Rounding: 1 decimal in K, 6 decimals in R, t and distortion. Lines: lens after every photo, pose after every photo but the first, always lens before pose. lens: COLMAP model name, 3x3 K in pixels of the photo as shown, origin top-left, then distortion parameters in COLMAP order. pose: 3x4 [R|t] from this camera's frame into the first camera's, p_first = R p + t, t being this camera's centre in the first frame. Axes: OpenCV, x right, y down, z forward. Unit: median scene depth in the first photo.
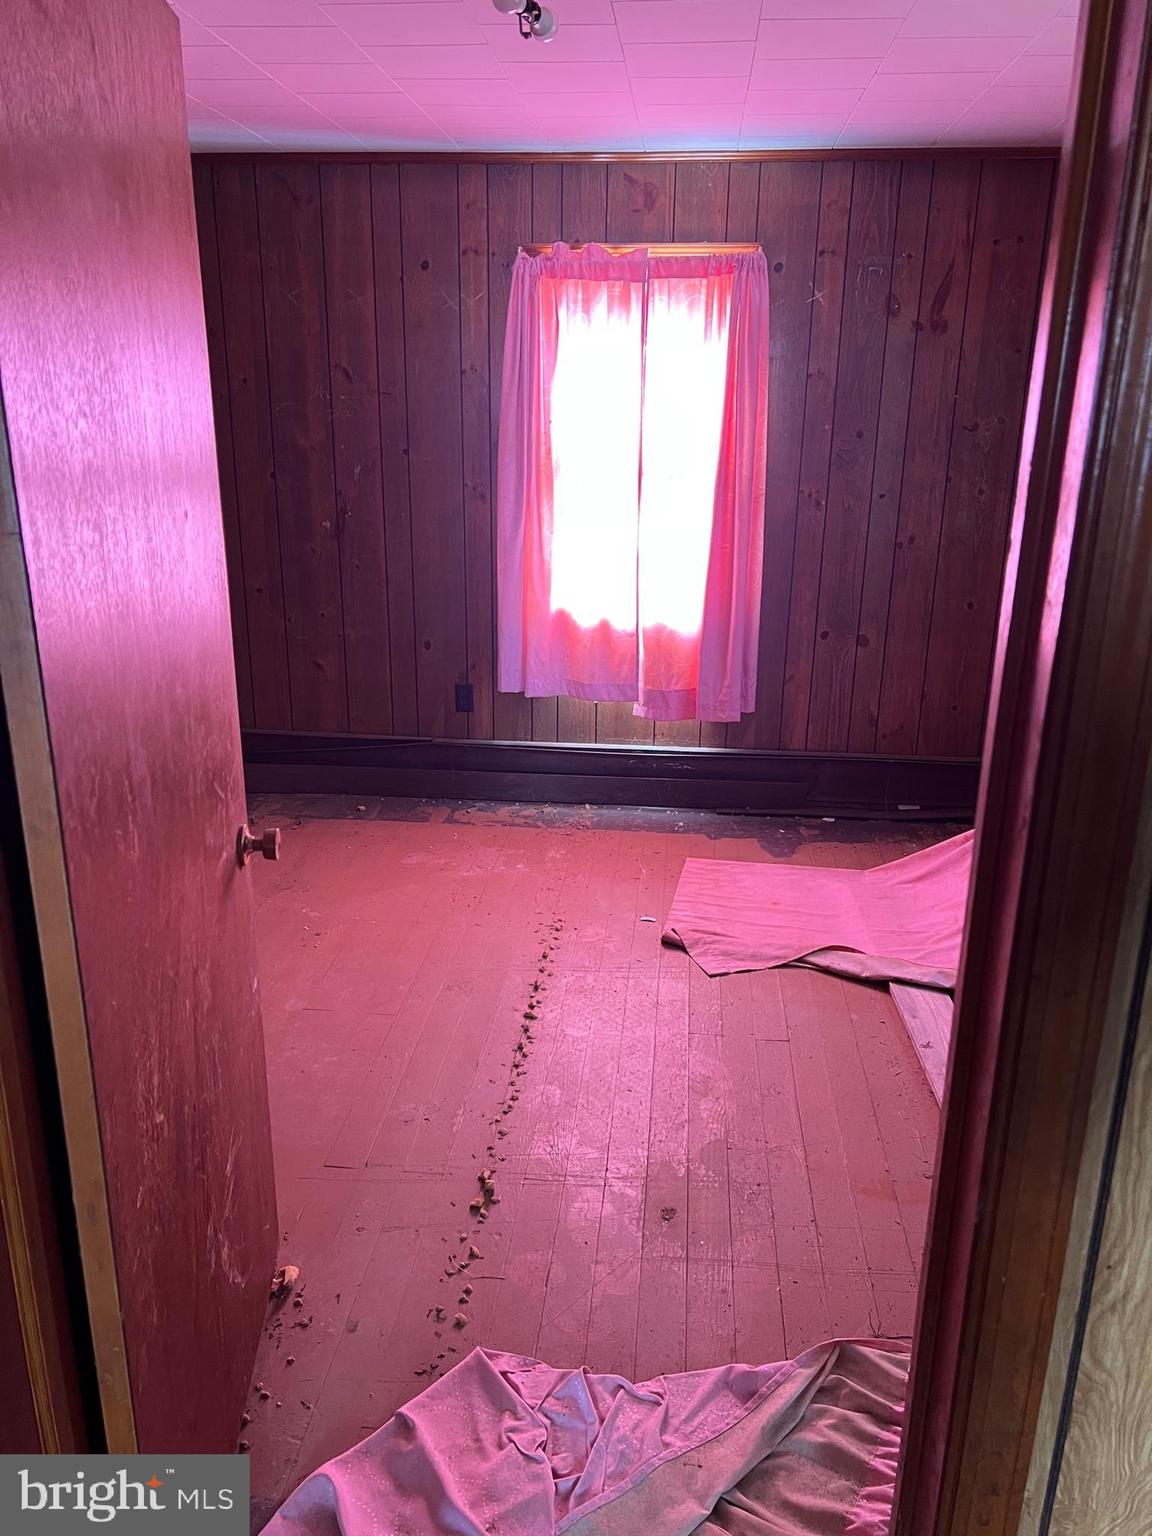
lens RADIAL K [[1148.1, 0, 568.3], [0, 1148.1, 763.8], [0, 0, 1]] dist [0.028066, -0.000782]
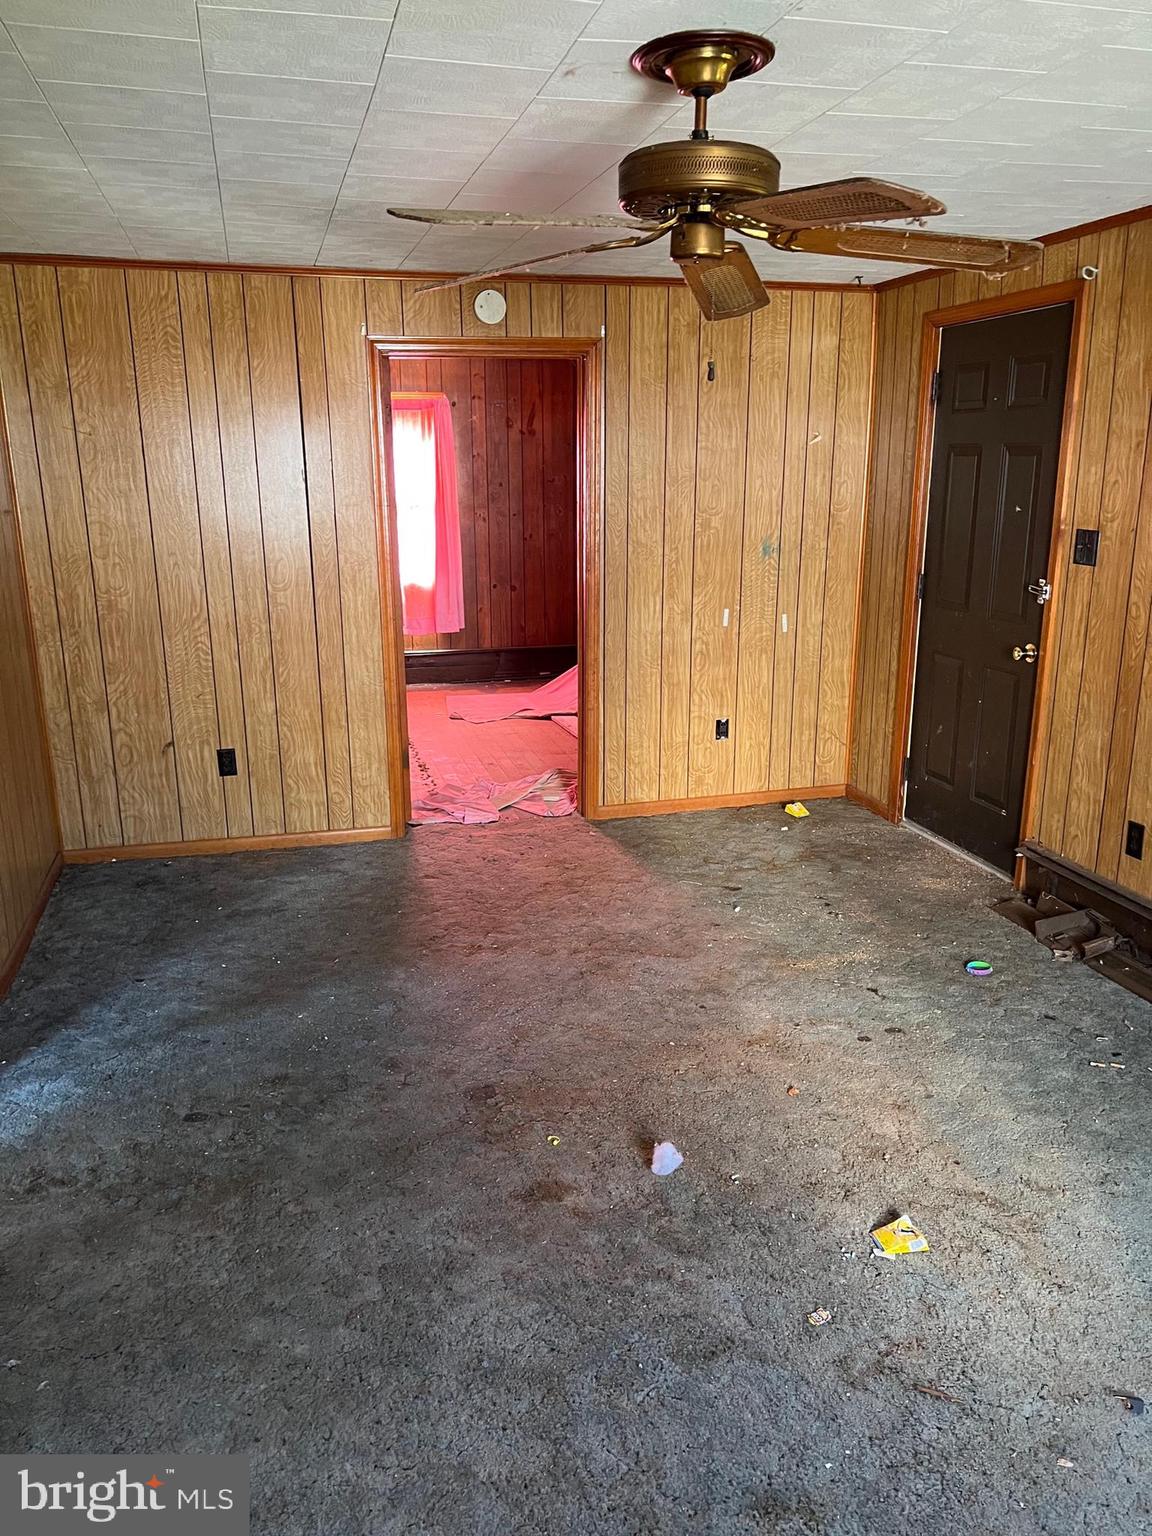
lens RADIAL K [[1148.1, 0, 576.0], [0, 1148.1, 773.5], [0, 0, 1]] dist [0.028066, -0.000782]
pose [[0.935054, -0.111414, 0.336542, -0.367374], [0.120350, 0.992715, -0.005739, 0.250144], [-0.333451, 0.045869, 0.941651, -0.940444]]
